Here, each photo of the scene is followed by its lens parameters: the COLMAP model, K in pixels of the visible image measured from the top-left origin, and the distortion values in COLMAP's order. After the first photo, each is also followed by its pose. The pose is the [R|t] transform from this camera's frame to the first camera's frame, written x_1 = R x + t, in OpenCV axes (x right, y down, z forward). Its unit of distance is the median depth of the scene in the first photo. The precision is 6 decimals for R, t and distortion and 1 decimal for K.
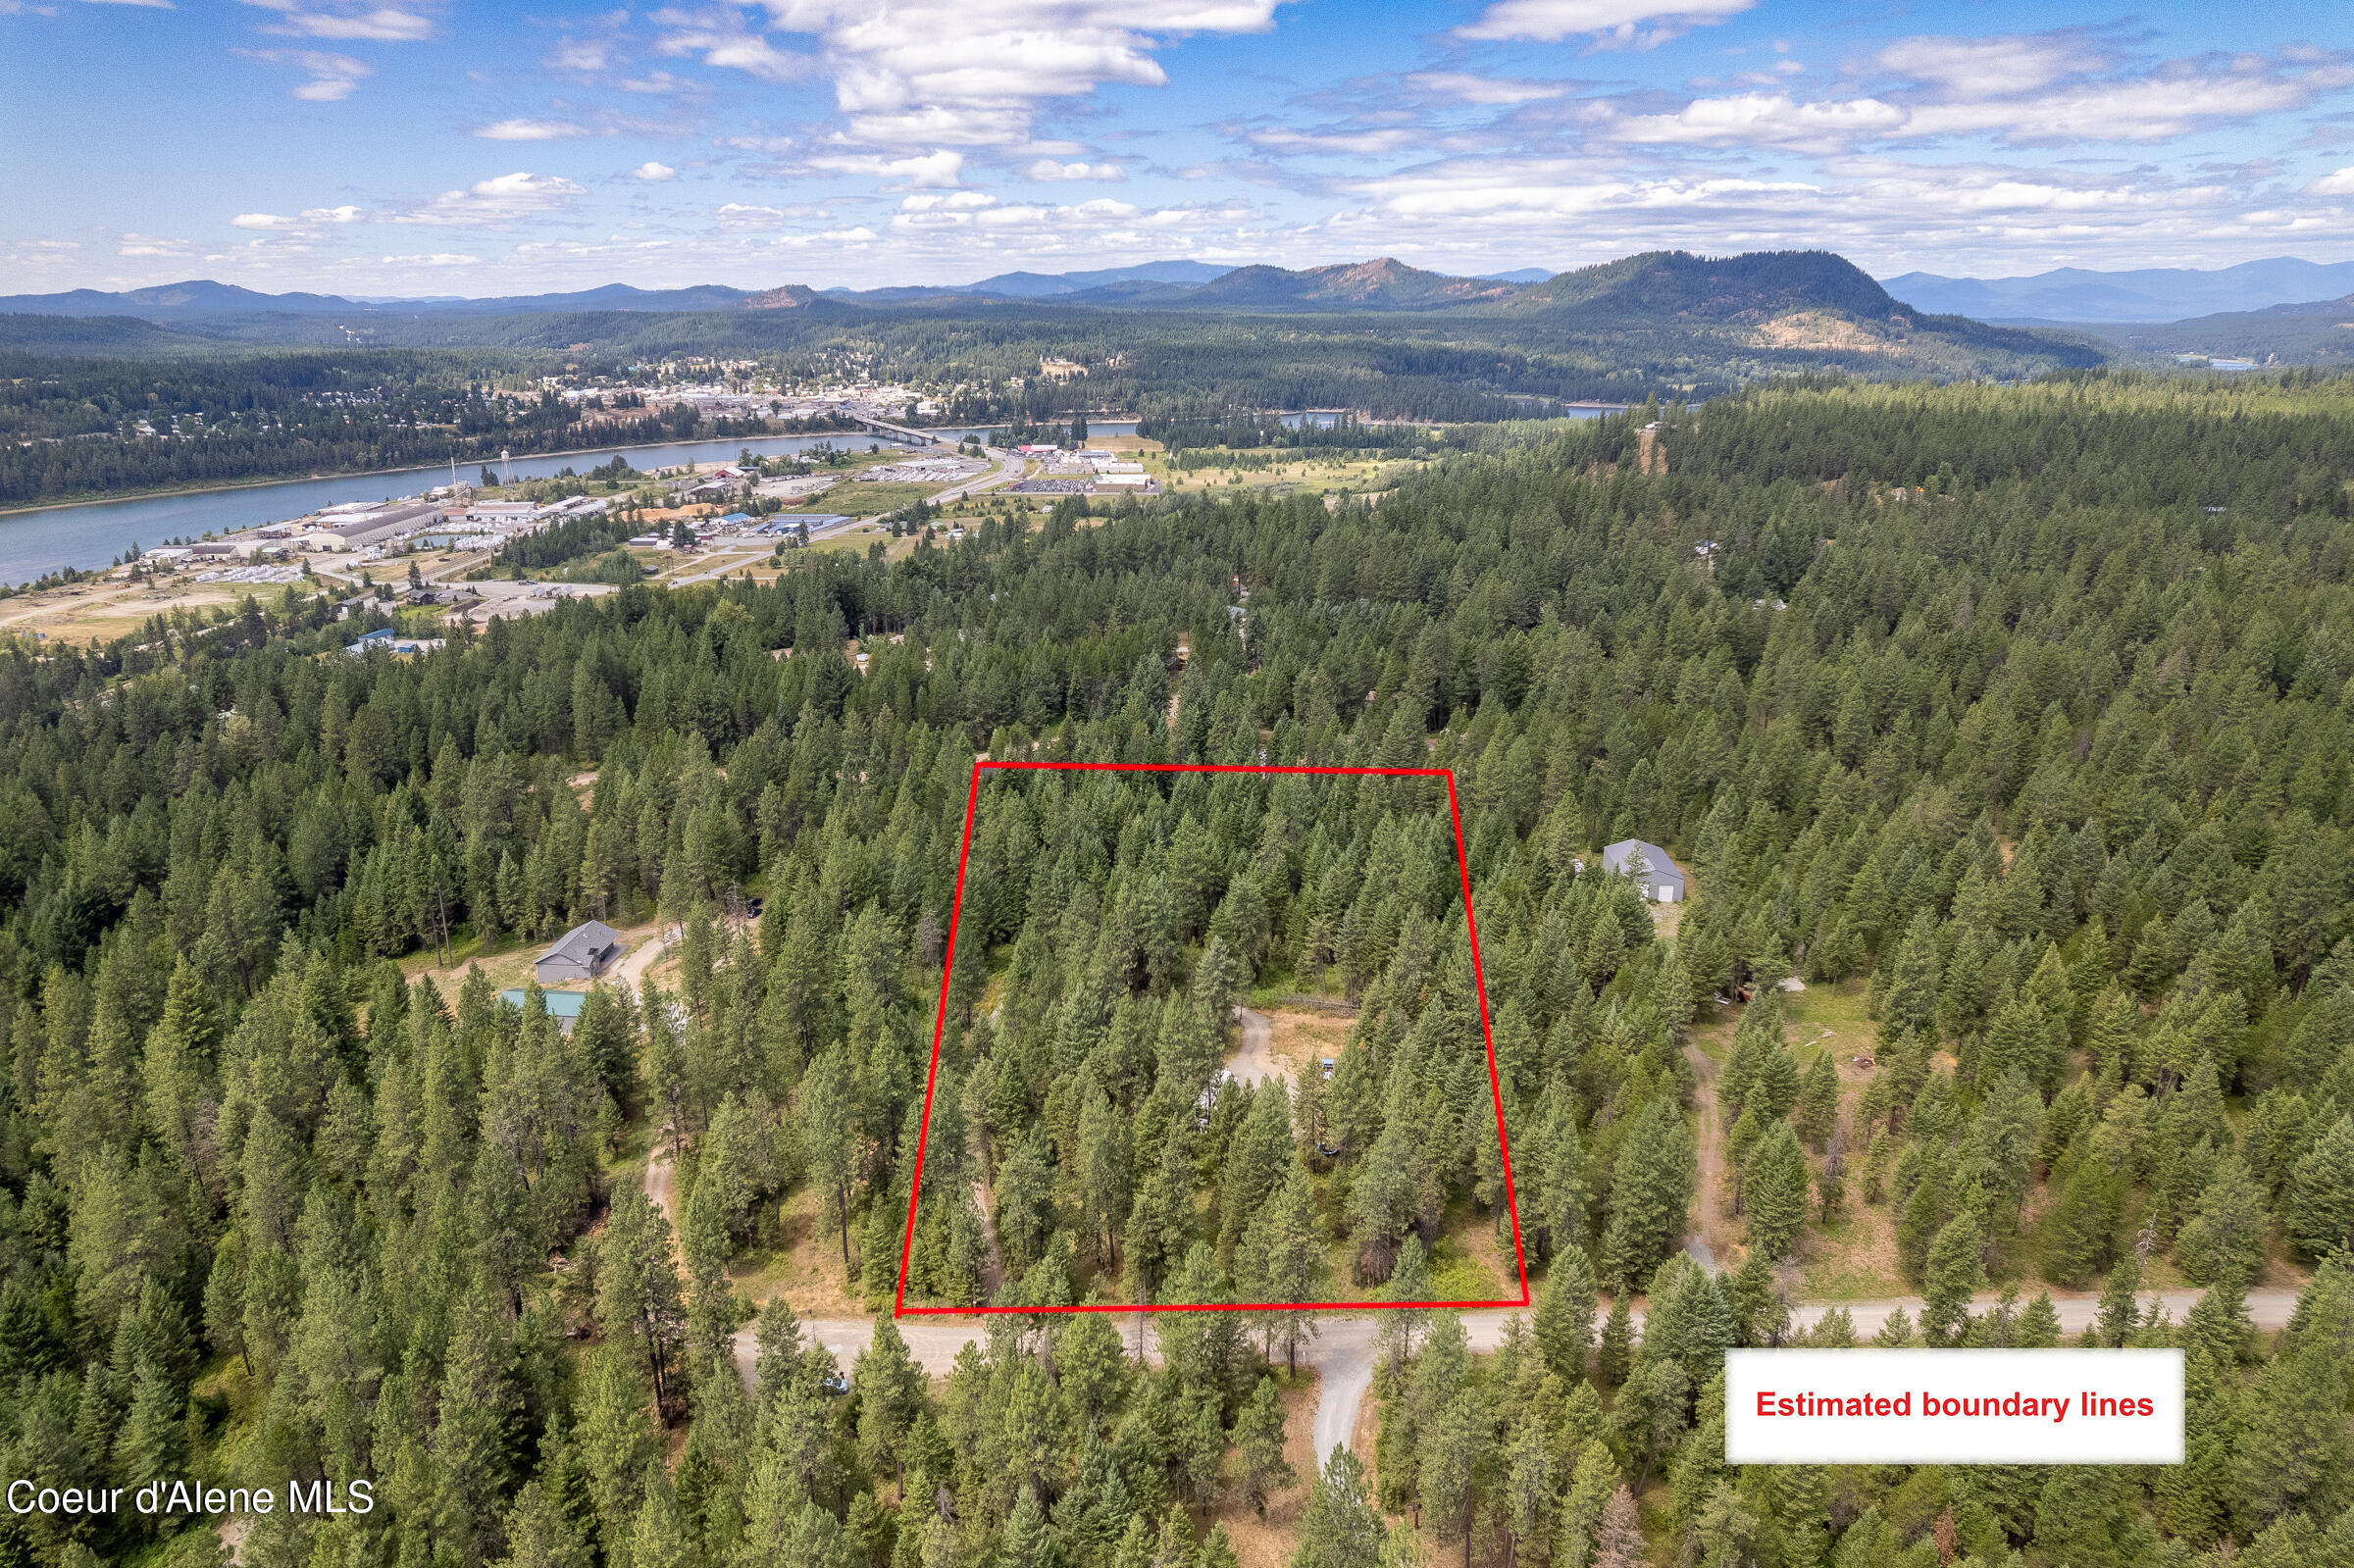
lens RADIAL K [[1512.0, 0, 1181.6], [0, 1512.0, 792.1], [0, 0, 1]] dist [-0.078050, 0.069022]
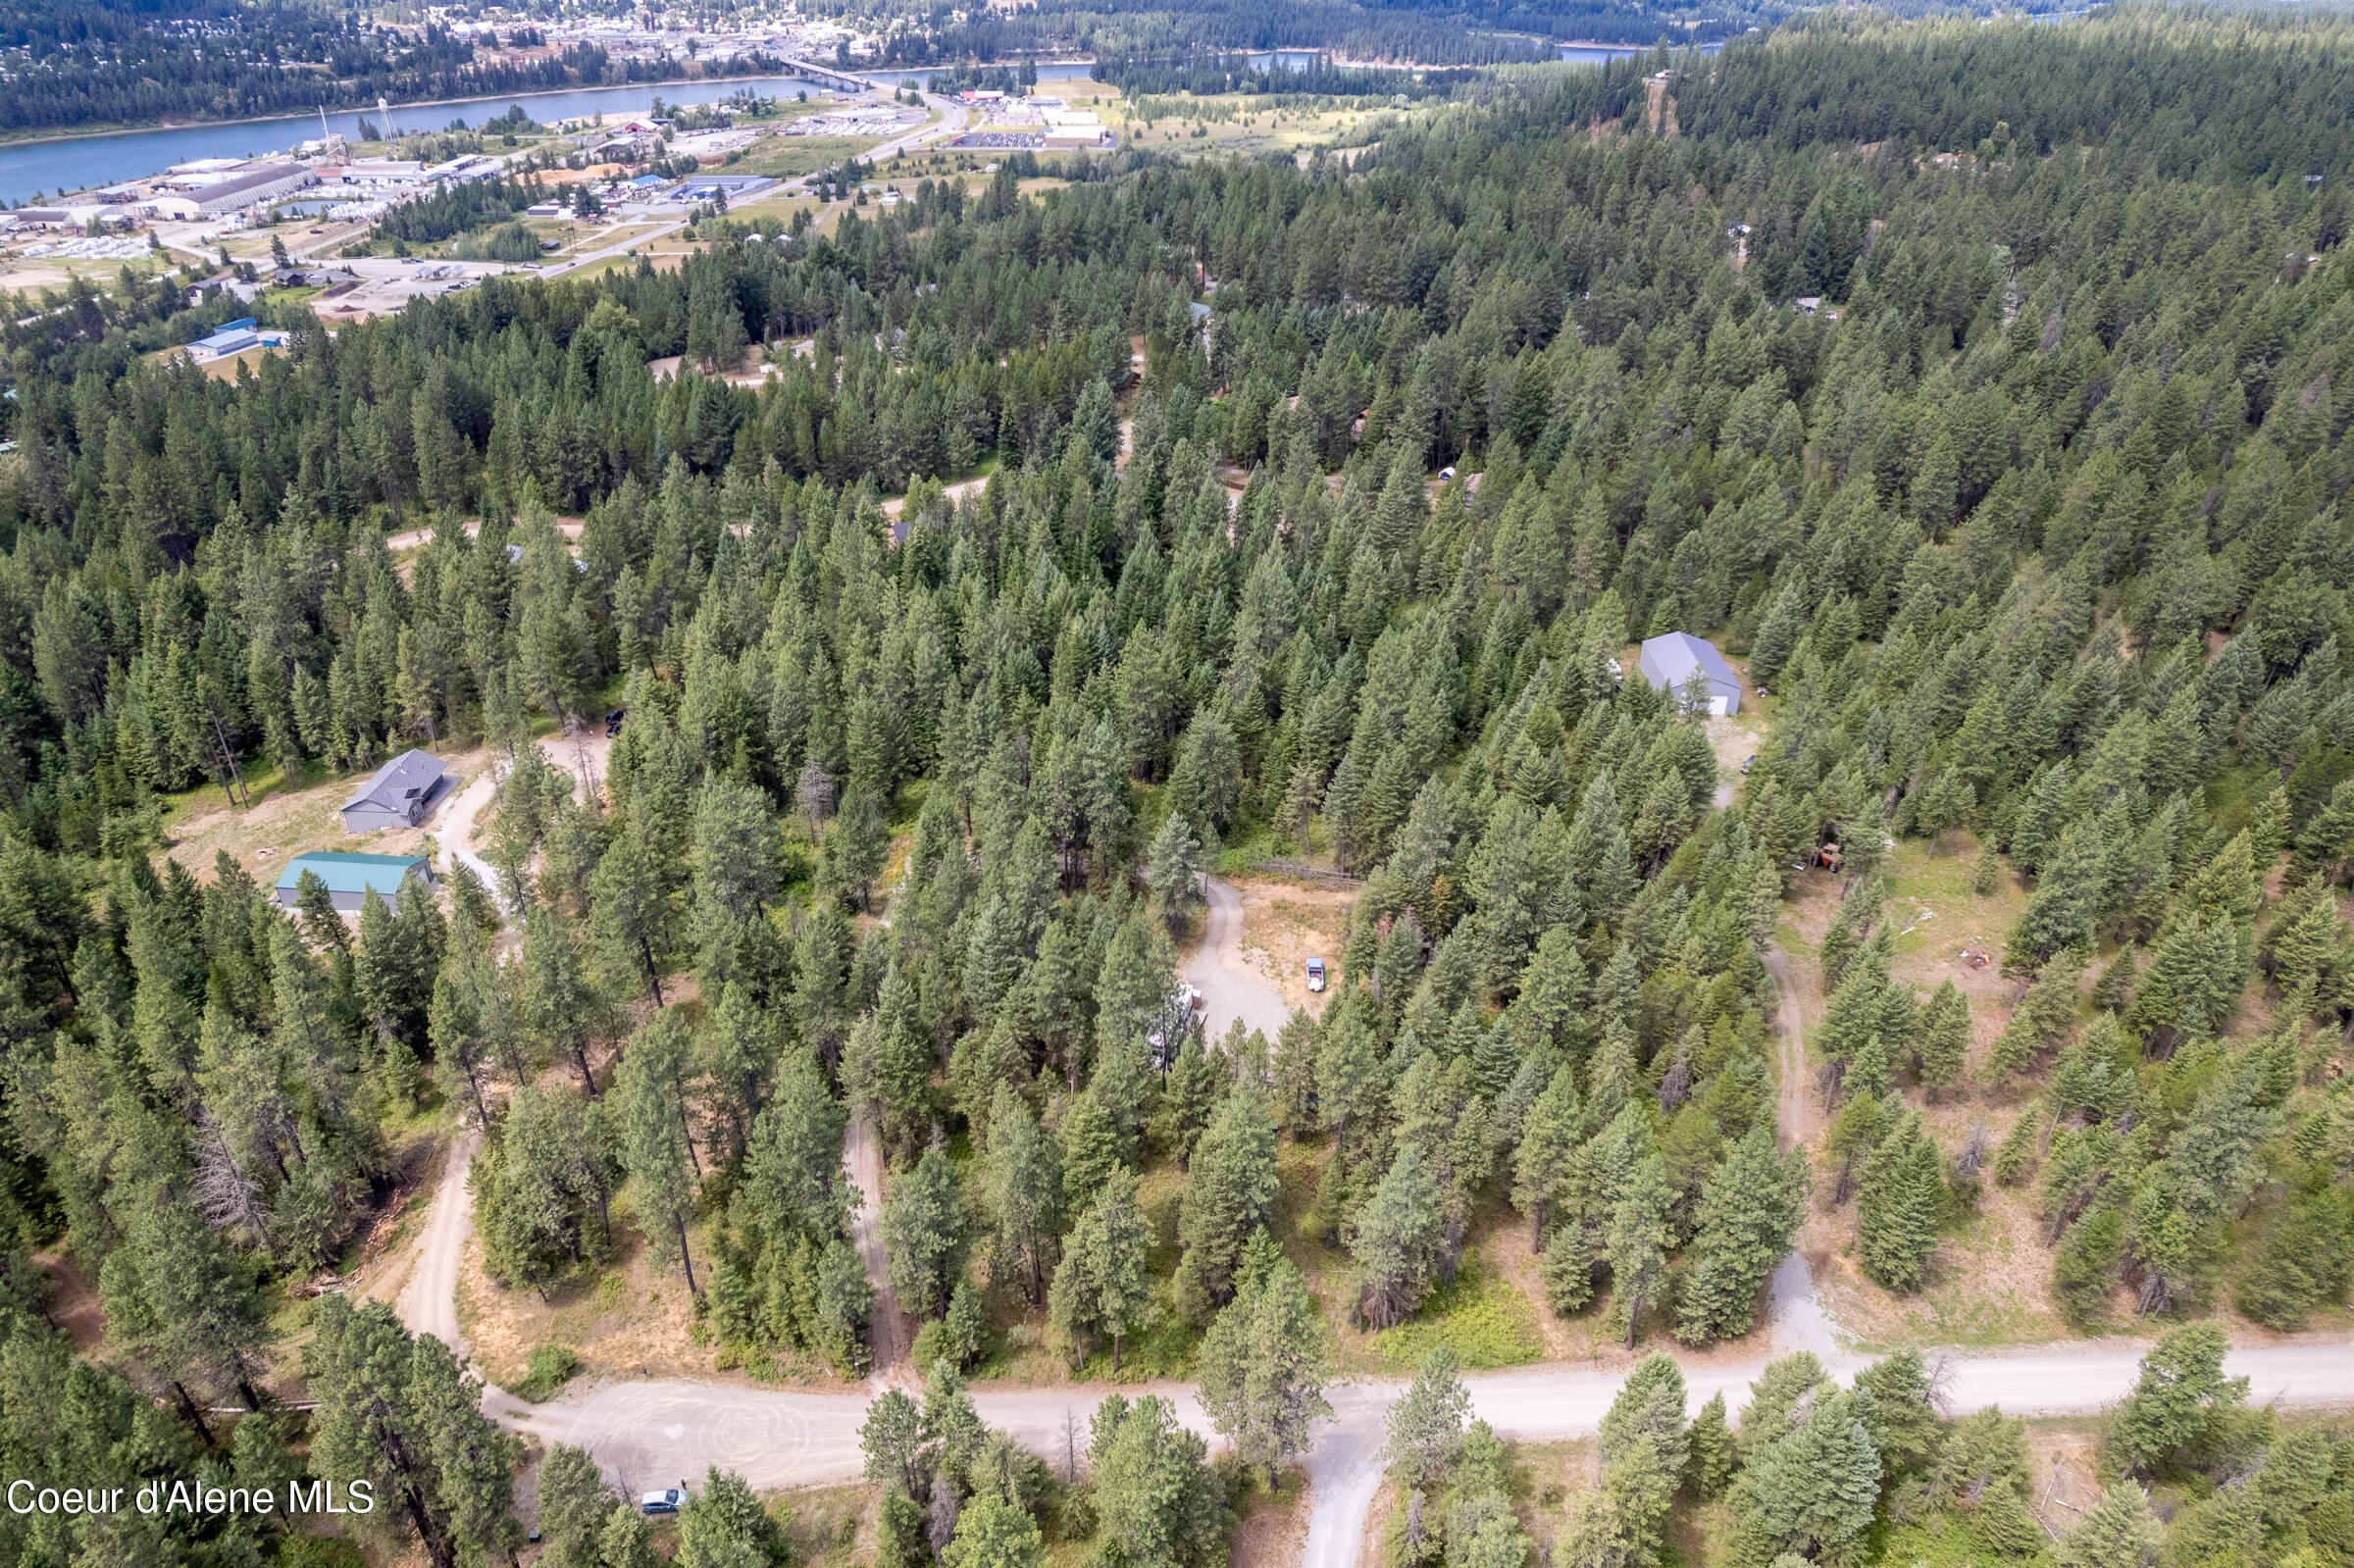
lens RADIAL K [[1512.0, 0, 1178.2], [0, 1512.0, 785.6], [0, 0, 1]] dist [-0.078050, 0.069022]
pose [[0.999757, -0.006587, 0.021017, 0.005164], [0.002017, 0.977610, 0.210415, -0.048123], [-0.021933, -0.210322, 0.977386, 0.142308]]
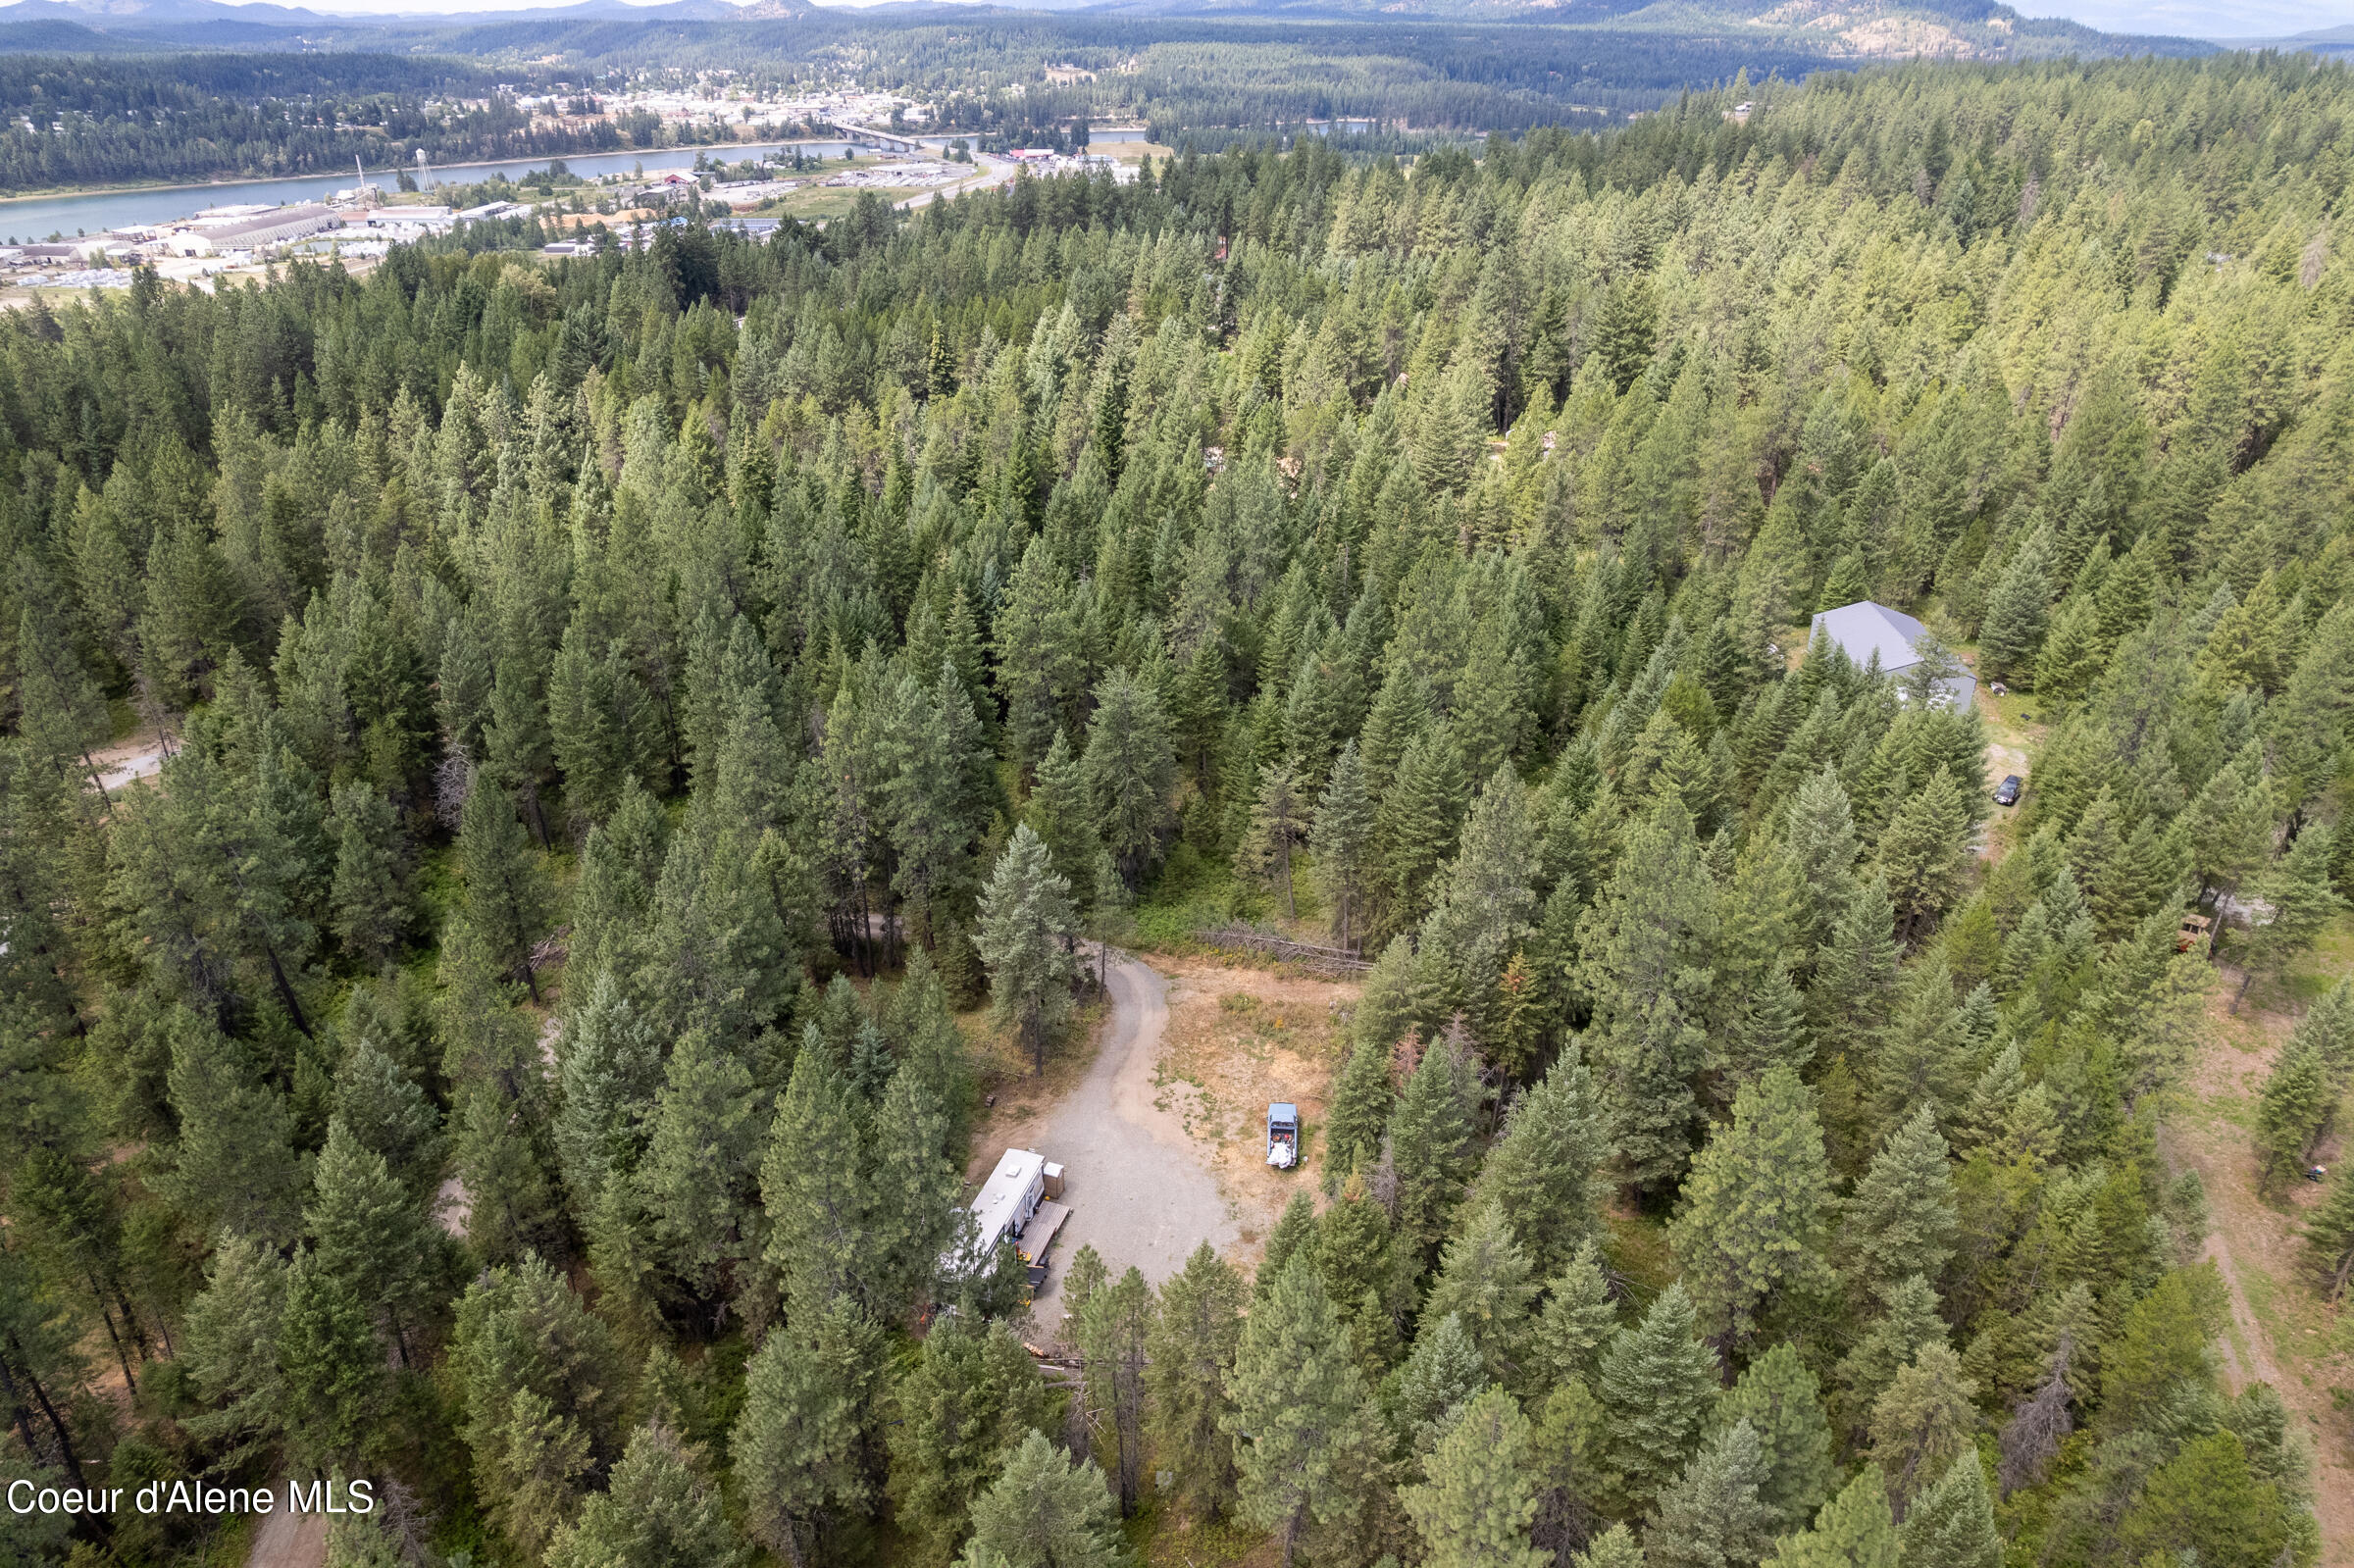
lens RADIAL K [[1512.0, 0, 1175.1], [0, 1512.0, 781.4], [0, 0, 1]] dist [-0.078050, 0.069022]
pose [[0.999780, 0.008635, -0.019111, 0.043585], [-0.005595, 0.988088, 0.153790, 0.010576], [0.020211, -0.153649, 0.987919, 0.346797]]
